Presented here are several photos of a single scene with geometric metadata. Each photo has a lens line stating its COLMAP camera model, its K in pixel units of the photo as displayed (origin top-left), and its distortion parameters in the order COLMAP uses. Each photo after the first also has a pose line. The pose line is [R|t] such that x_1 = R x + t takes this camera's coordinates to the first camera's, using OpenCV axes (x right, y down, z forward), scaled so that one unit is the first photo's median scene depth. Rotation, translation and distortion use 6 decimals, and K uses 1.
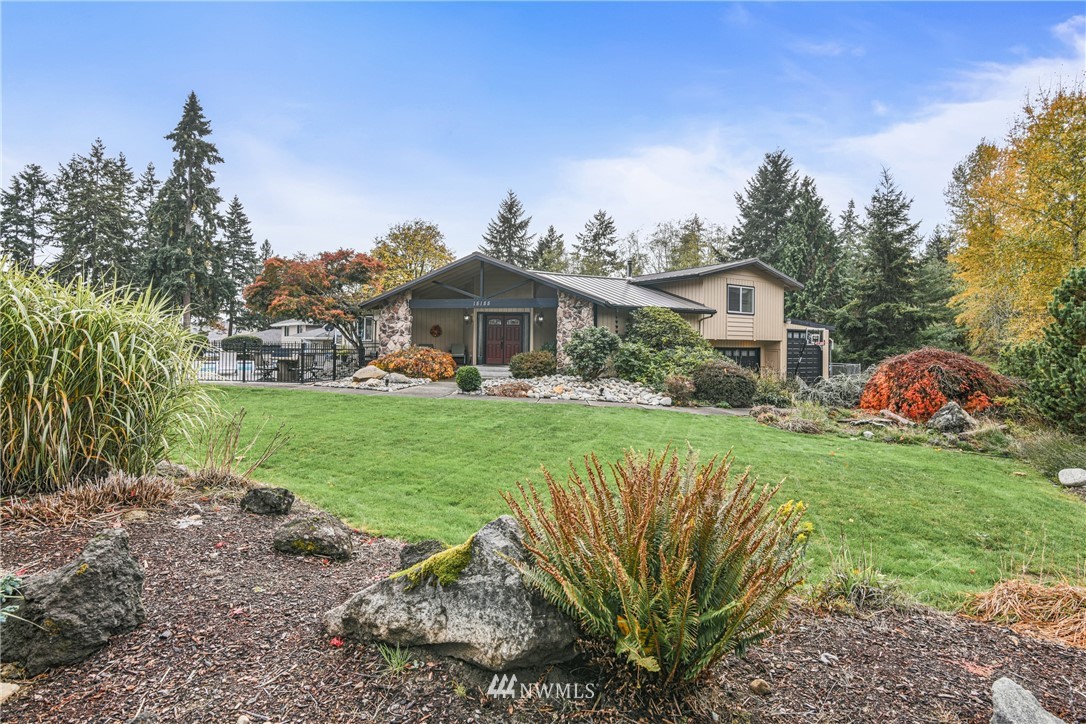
lens RADIAL K [[524.5, 0, 510.0], [0, 524.5, 341.8], [0, 0, 1]] dist [-0.000239, 0.000204]
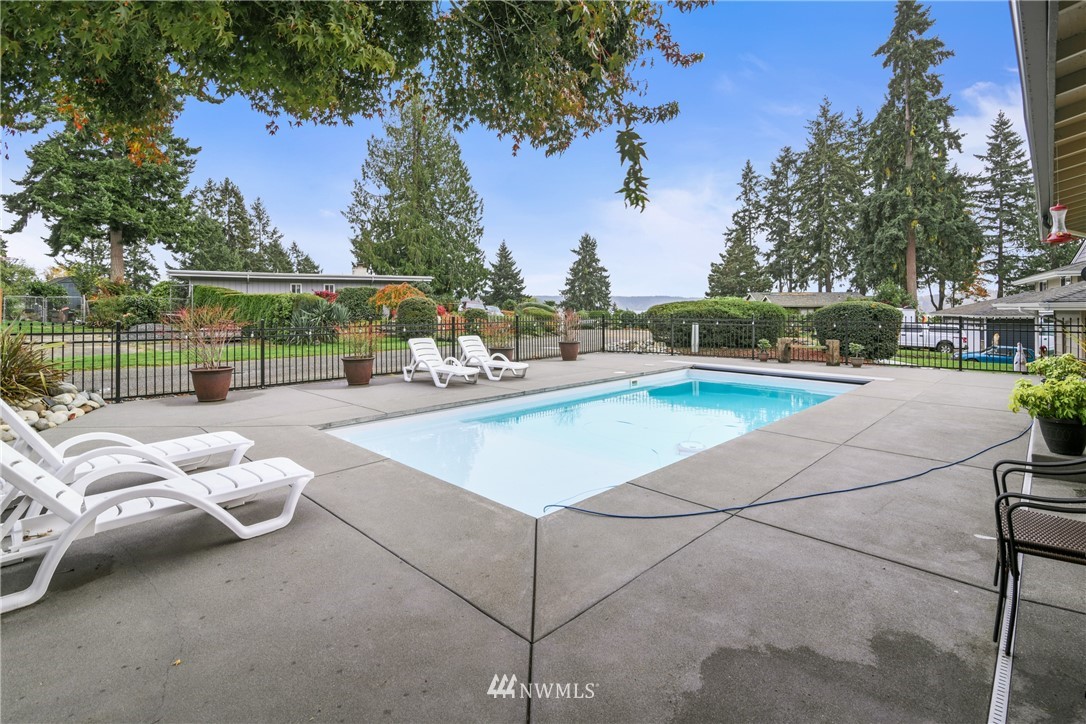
lens RADIAL K [[534.4, 0, 543.0], [0, 534.4, 294.2], [0, 0, 1]] dist [-0.002227, -0.019182]
pose [[0.321274, -0.034736, -0.946349, -0.069323], [0.004249, 0.999370, -0.035240, -0.002671], [0.946977, 0.007301, 0.321219, 0.258876]]
